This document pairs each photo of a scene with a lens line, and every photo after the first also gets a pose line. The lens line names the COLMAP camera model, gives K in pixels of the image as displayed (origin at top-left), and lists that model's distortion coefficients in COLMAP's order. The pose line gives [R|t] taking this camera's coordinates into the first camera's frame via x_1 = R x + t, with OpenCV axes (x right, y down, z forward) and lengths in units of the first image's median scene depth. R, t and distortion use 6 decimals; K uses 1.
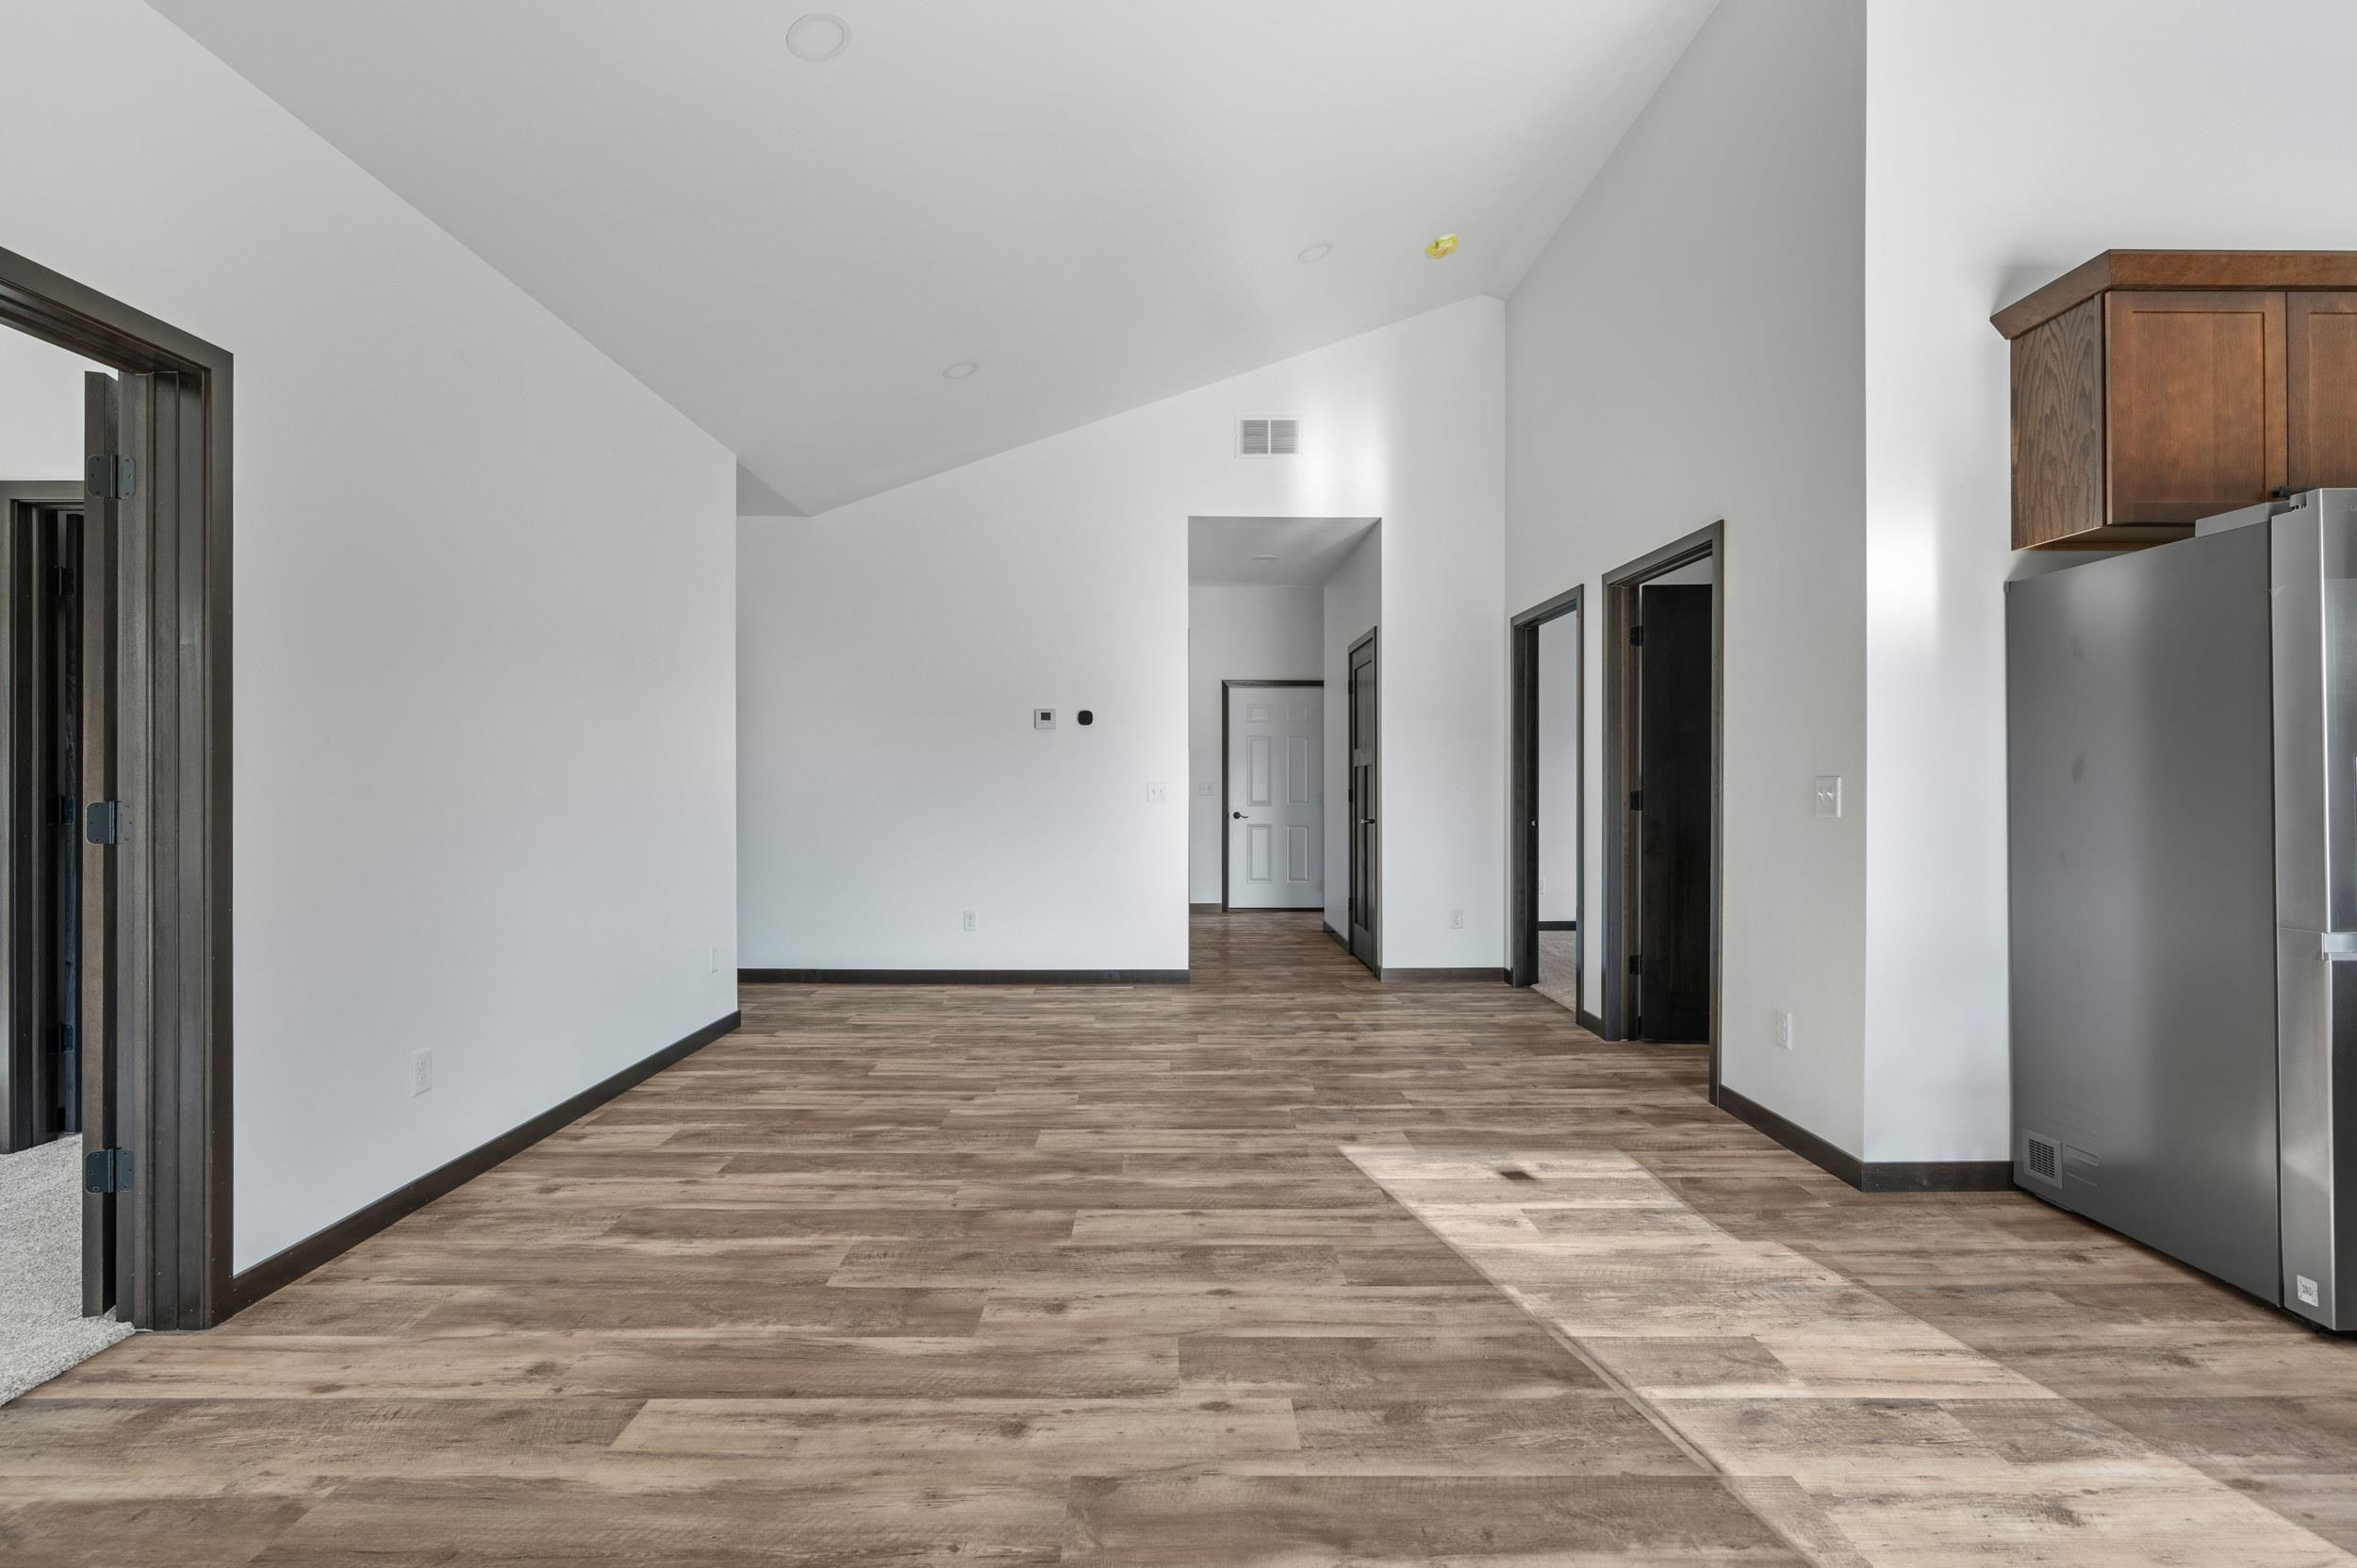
lens RADIAL K [[1085.5, 0, 1154.3], [0, 1085.5, 781.8], [0, 0, 1]] dist [-0.011989, 0.007256]
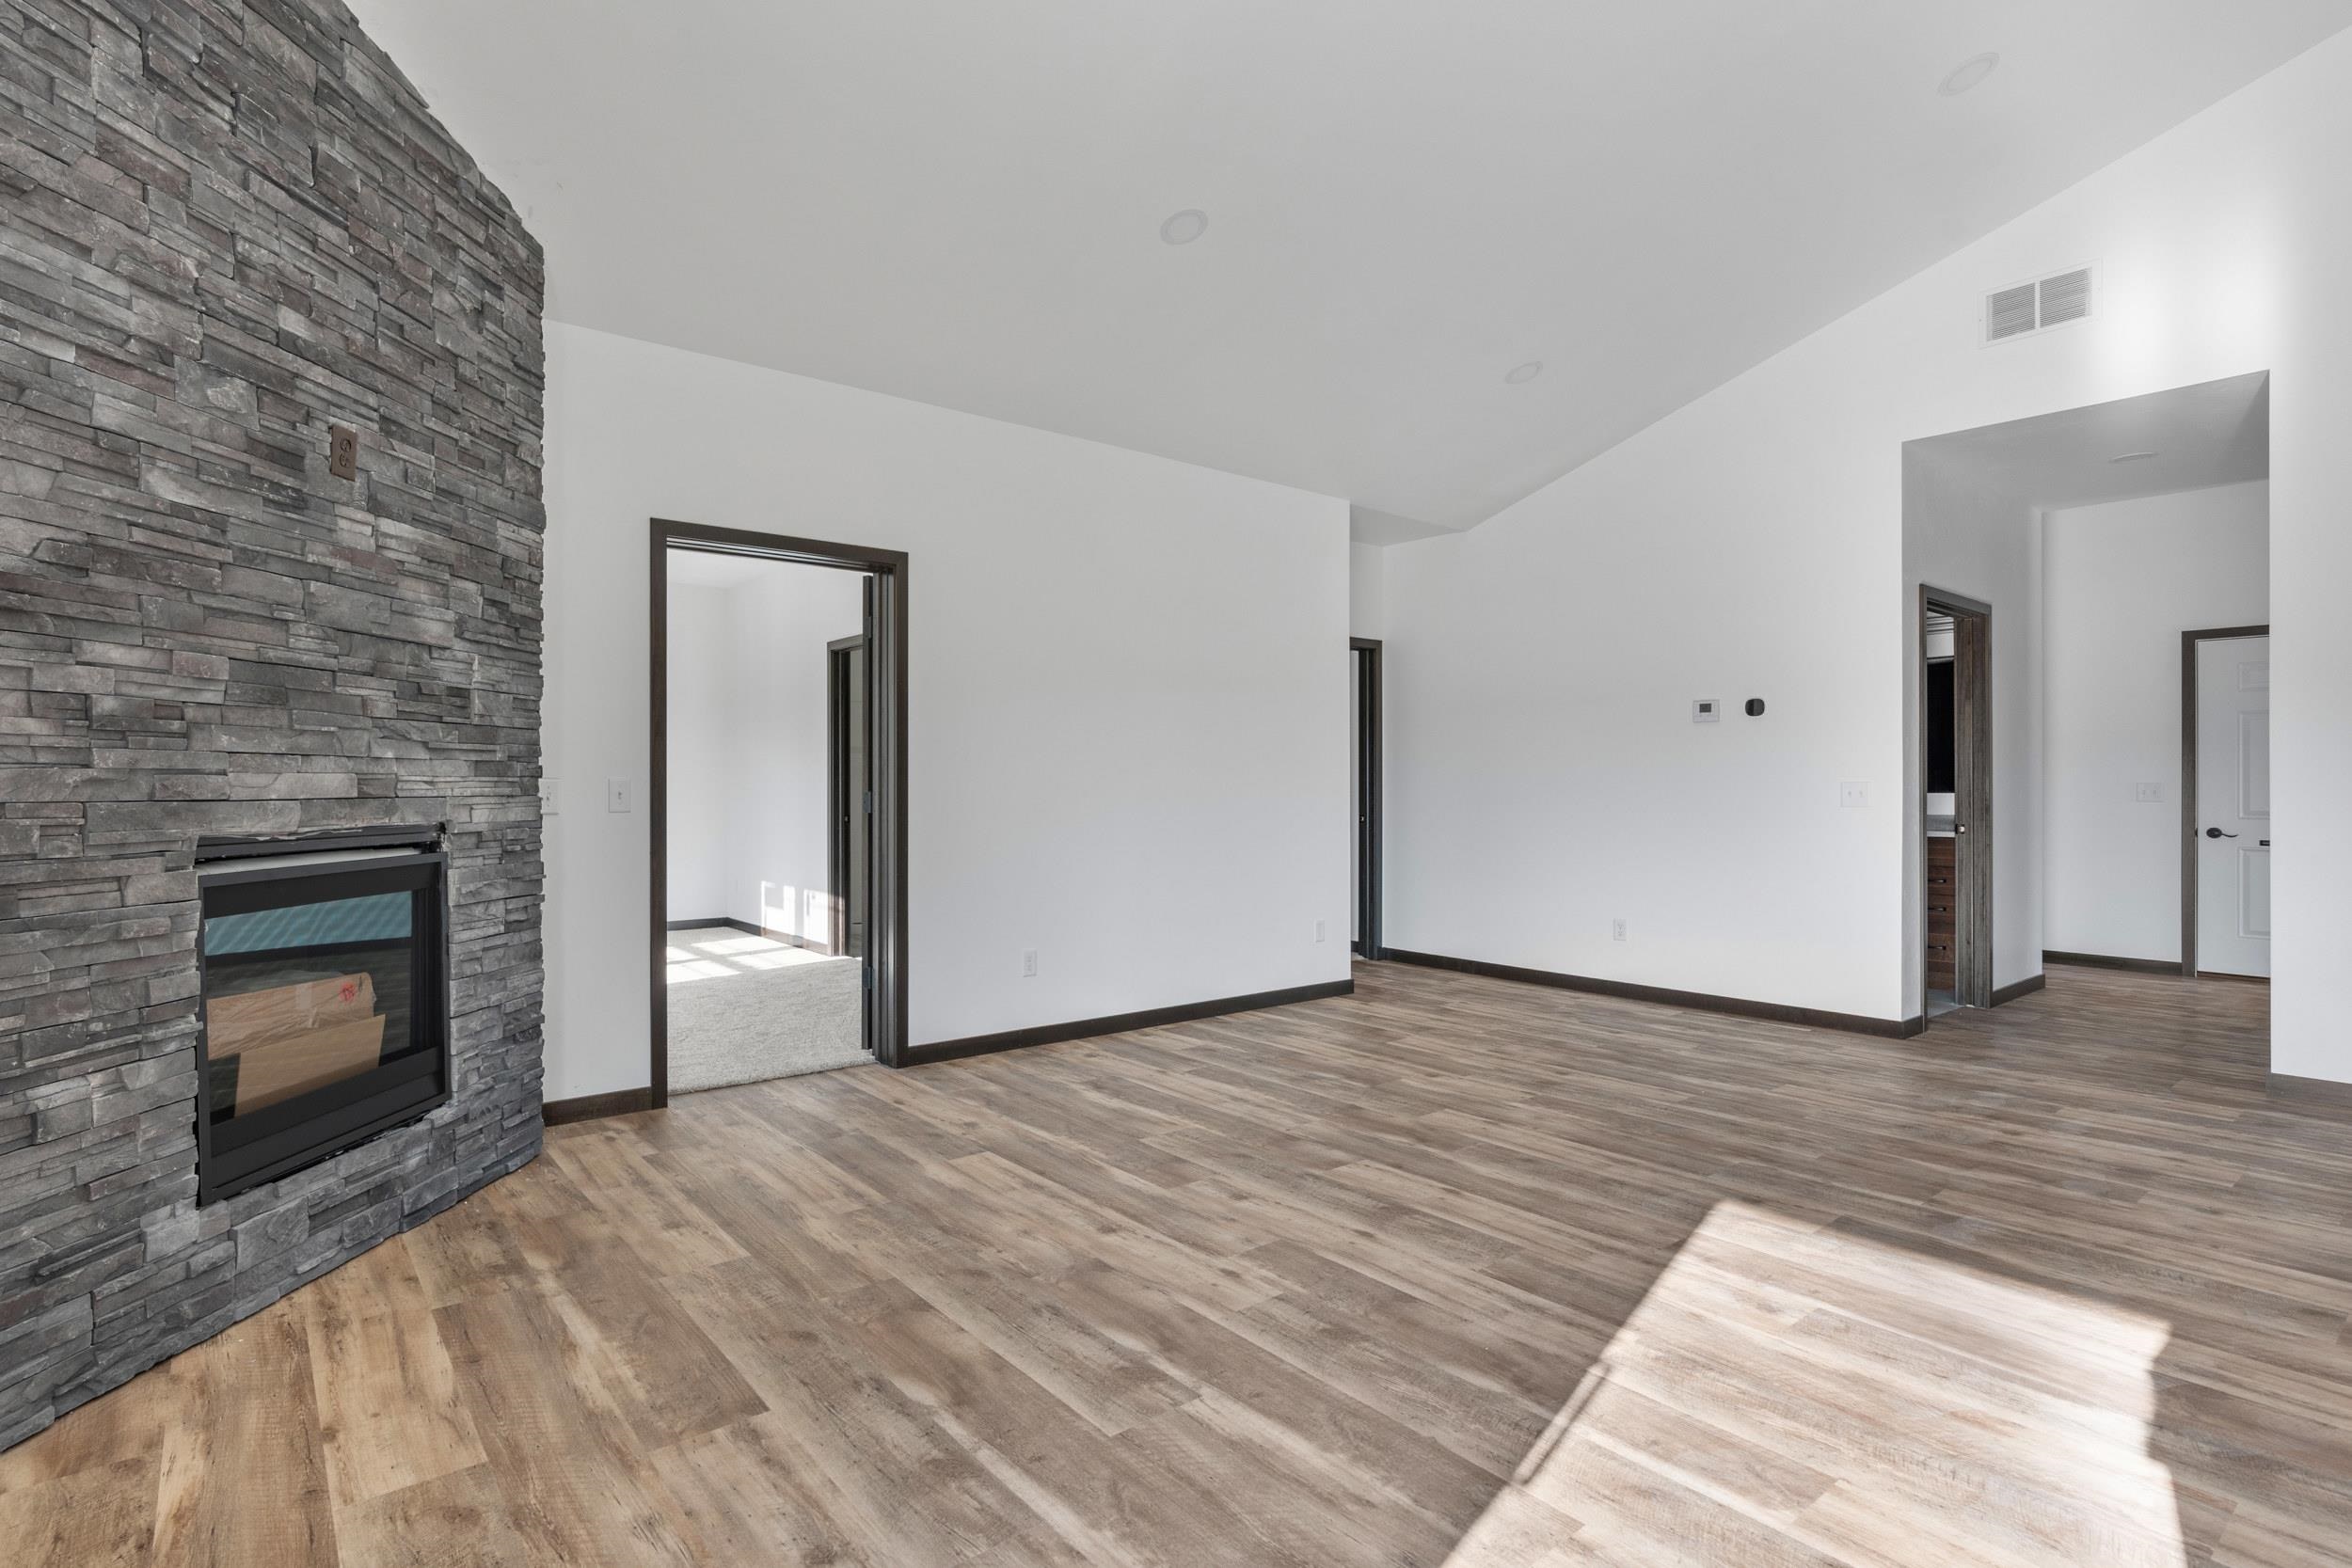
lens RADIAL K [[1116.3, 0, 1012.0], [0, 1116.3, 783.1], [0, 0, 1]] dist [-0.000992, 0.000810]
pose [[0.577939, 0.000517, -0.816080, 0.630310], [-0.000206, 1.000000, 0.000488, 0.001181], [0.816080, -0.000114, 0.577939, 0.022180]]
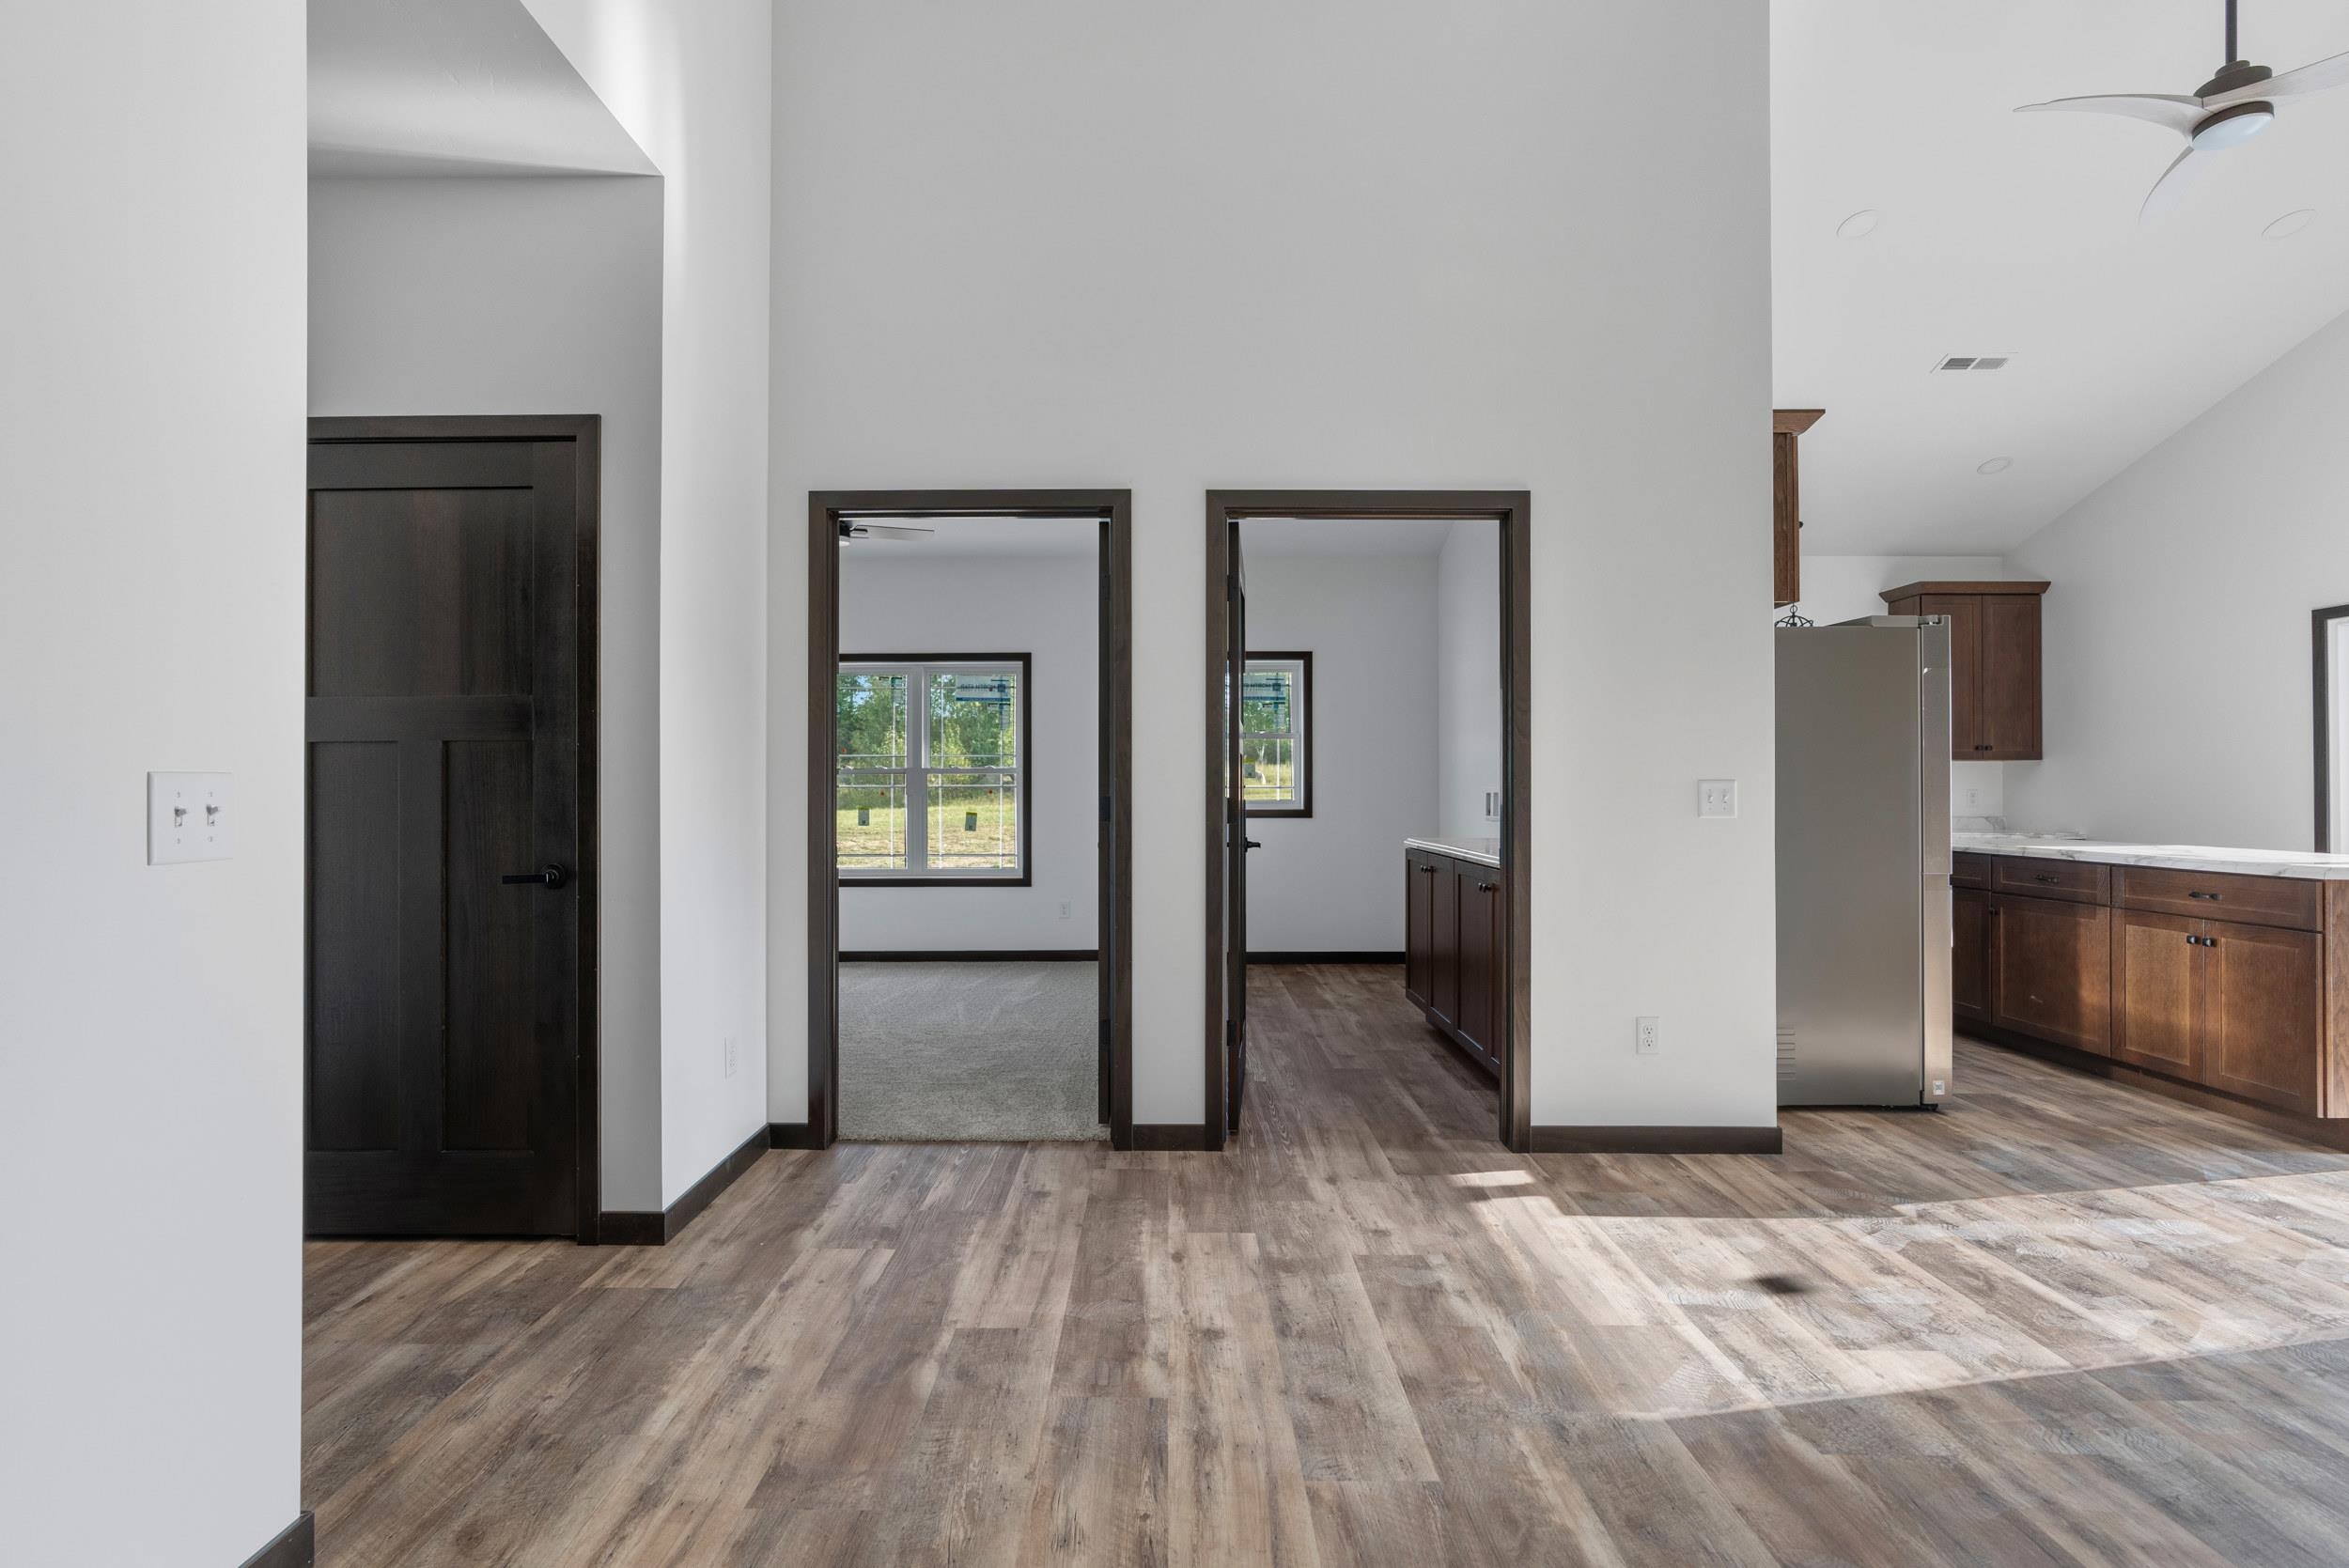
lens RADIAL K [[1081.7, 0, 1150.4], [0, 1081.7, 781.8], [0, 0, 1]] dist [-0.011989, 0.007256]
pose [[-0.003202, 0.009239, 0.999952, -0.440895], [-0.002161, 0.999955, -0.009246, 0.008010], [-0.999993, -0.002190, -0.003182, 1.603763]]
